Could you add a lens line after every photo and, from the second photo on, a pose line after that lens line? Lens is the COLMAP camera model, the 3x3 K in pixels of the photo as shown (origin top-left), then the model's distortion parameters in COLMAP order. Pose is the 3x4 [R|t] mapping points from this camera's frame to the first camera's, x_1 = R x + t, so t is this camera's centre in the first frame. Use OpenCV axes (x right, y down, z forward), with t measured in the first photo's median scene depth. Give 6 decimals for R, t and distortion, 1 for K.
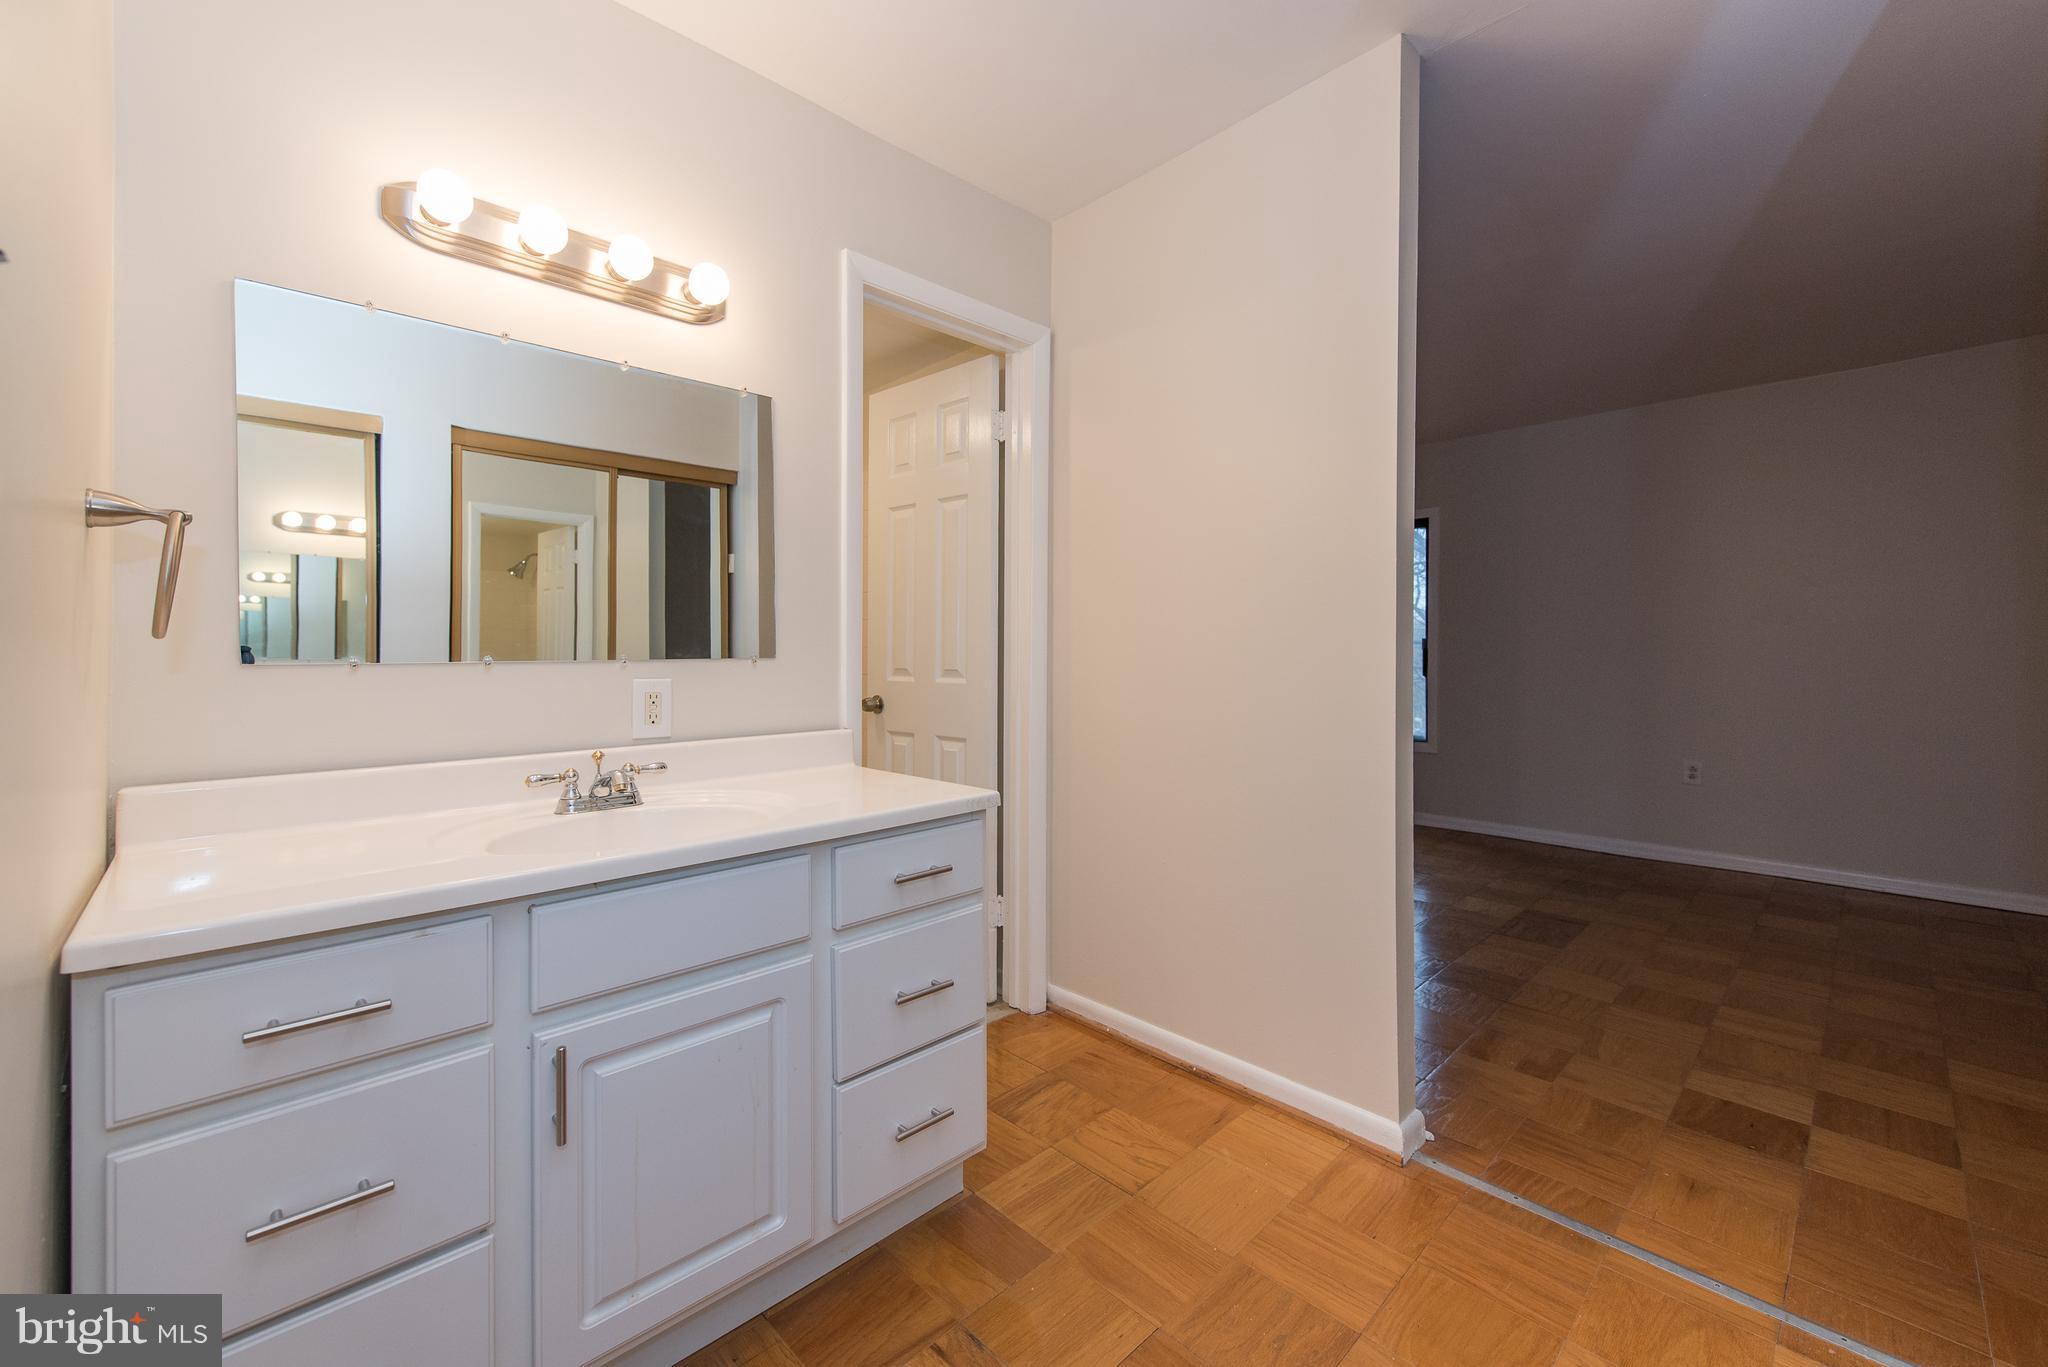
lens RADIAL K [[822.6, 0, 1032.4], [0, 822.6, 676.4], [0, 0, 1]] dist [0.013811, -0.000869]
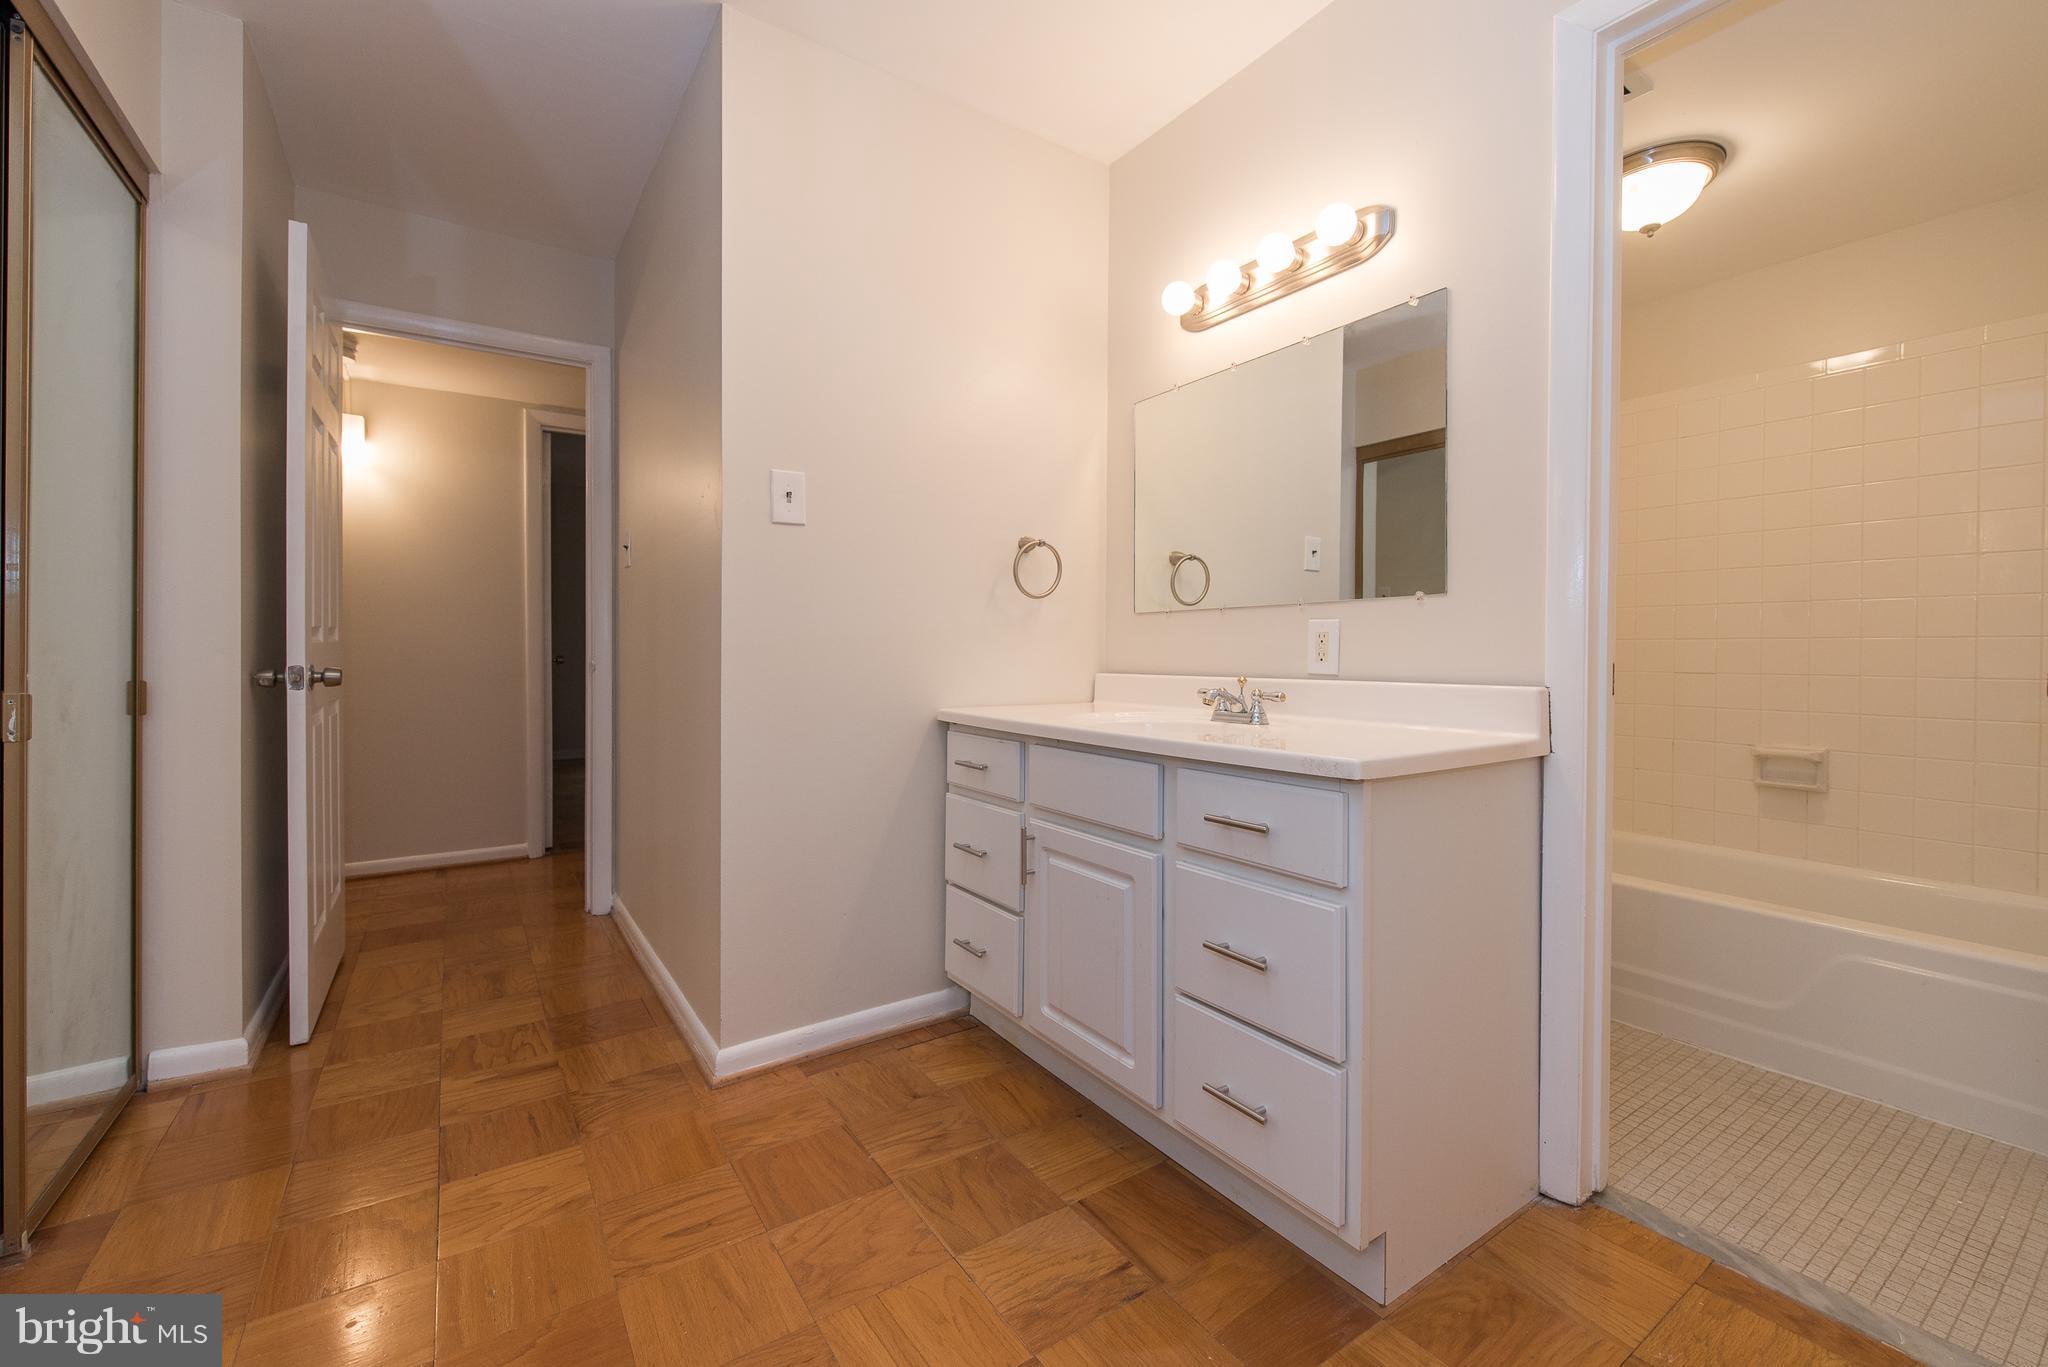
lens RADIAL K [[833.6, 0, 1022.4], [0, 833.6, 673.0], [0, 0, 1]] dist [-0.010064, -0.000637]
pose [[-0.185777, 0.023484, -0.982311, 0.801727], [-0.024857, 0.999282, 0.028591, 0.059815], [0.982277, 0.029729, -0.185060, 0.949914]]
